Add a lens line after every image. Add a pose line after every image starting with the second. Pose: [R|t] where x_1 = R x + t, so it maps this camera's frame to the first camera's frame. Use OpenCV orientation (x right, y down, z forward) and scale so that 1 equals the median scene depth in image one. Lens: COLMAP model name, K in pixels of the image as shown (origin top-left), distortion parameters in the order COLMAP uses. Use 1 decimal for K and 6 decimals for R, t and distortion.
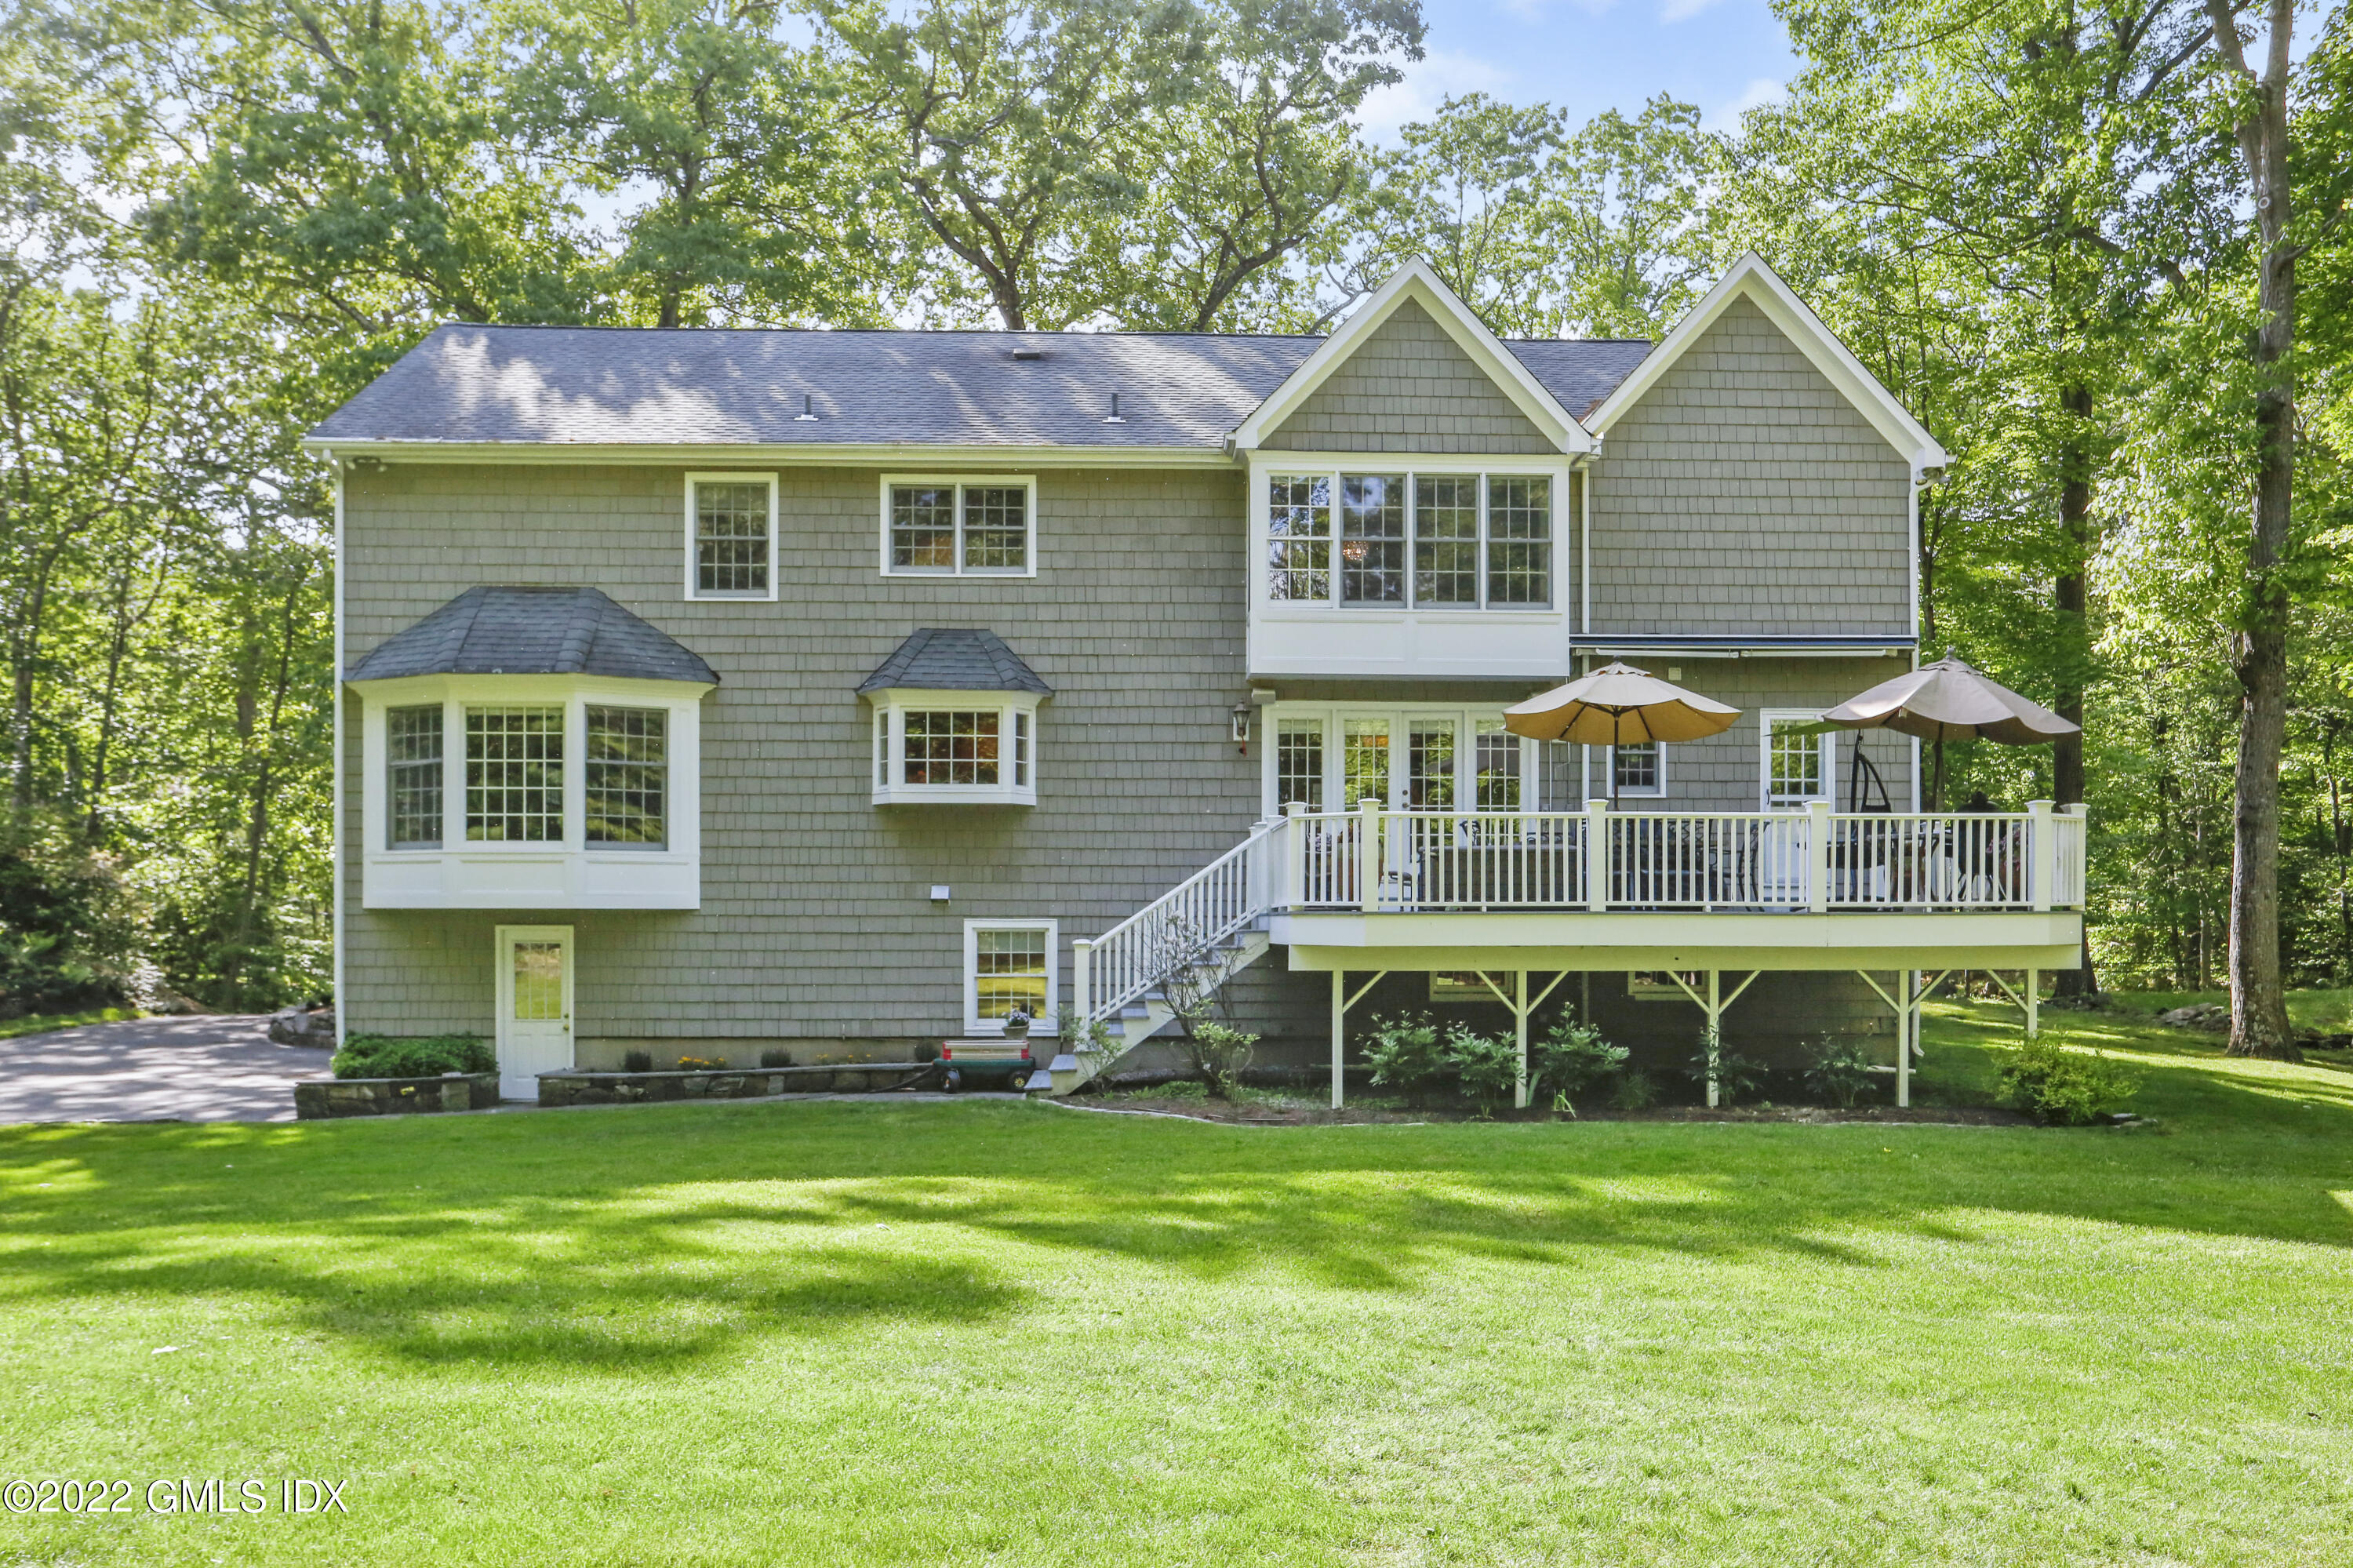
lens RADIAL K [[1164.2, 0, 1192.5], [0, 1164.2, 808.8], [0, 0, 1]] dist [-0.077320, 0.048259]
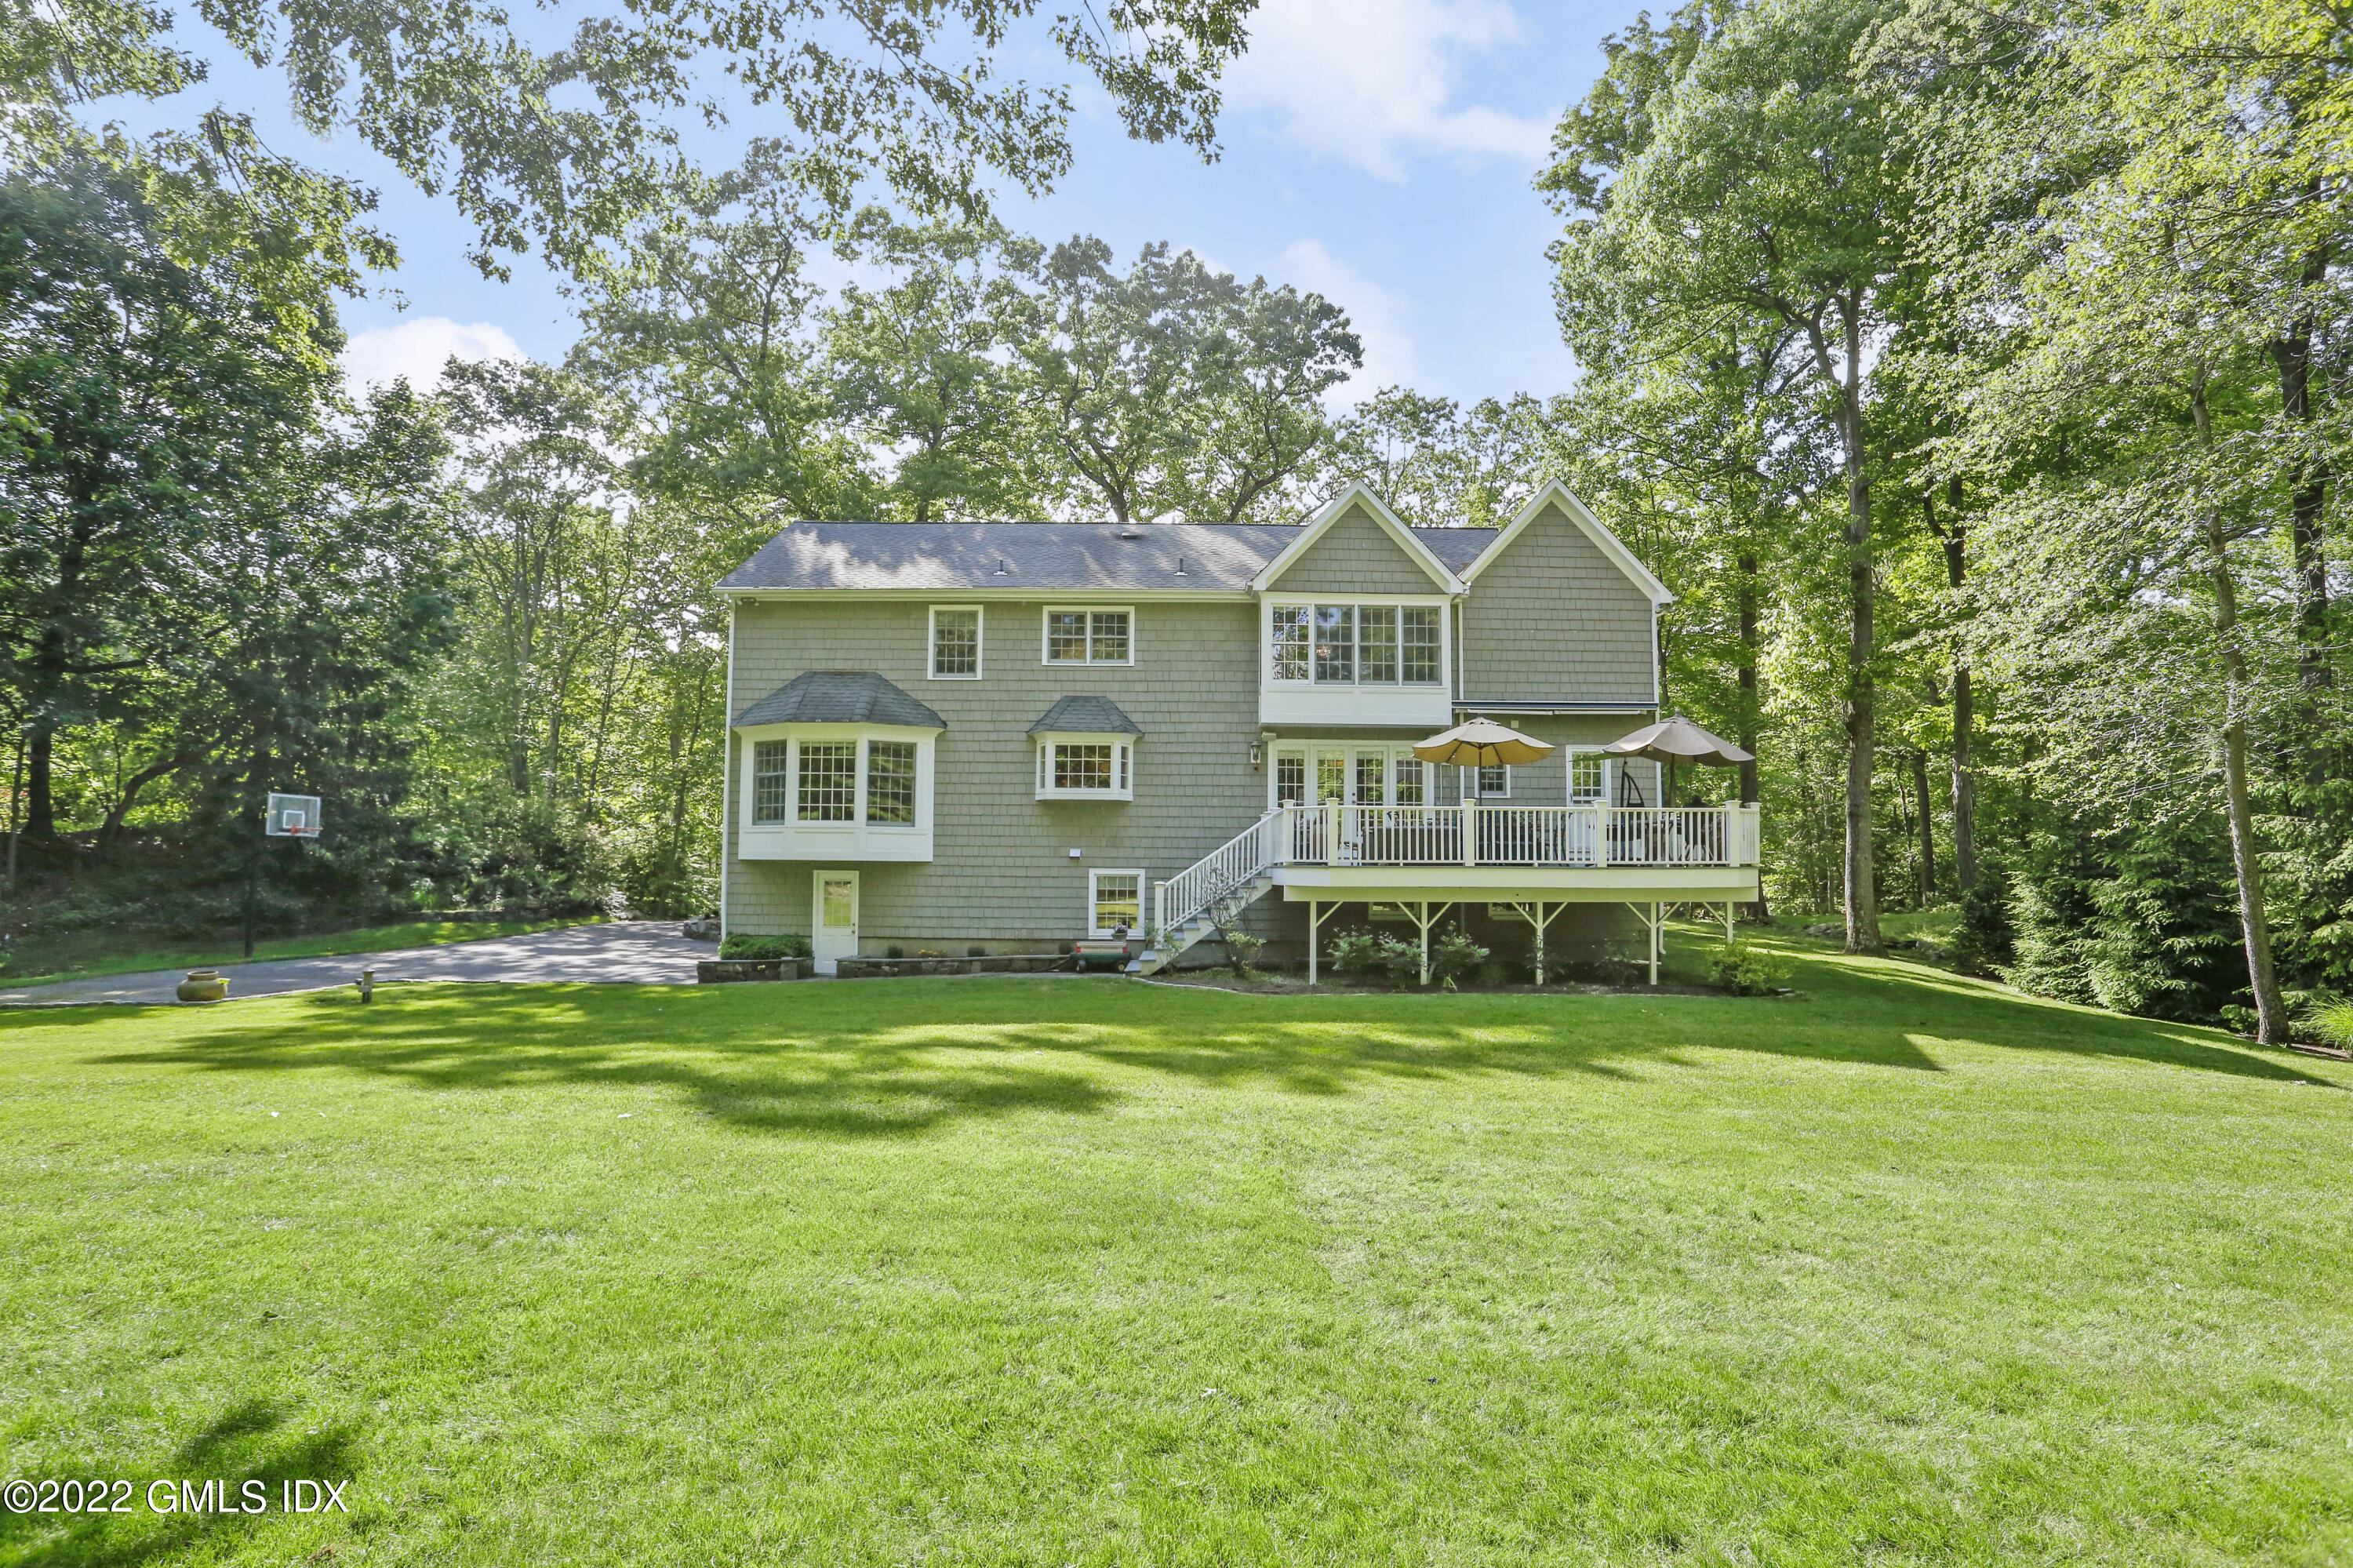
lens RADIAL K [[1156.5, 0, 1162.7], [0, 1156.5, 779.0], [0, 0, 1]] dist [-0.061924, 0.024878]
pose [[0.998608, 0.003439, -0.052636, -0.004281], [-0.004494, 0.999791, -0.019935, -0.001637], [0.052557, 0.020143, 0.998415, -0.711494]]
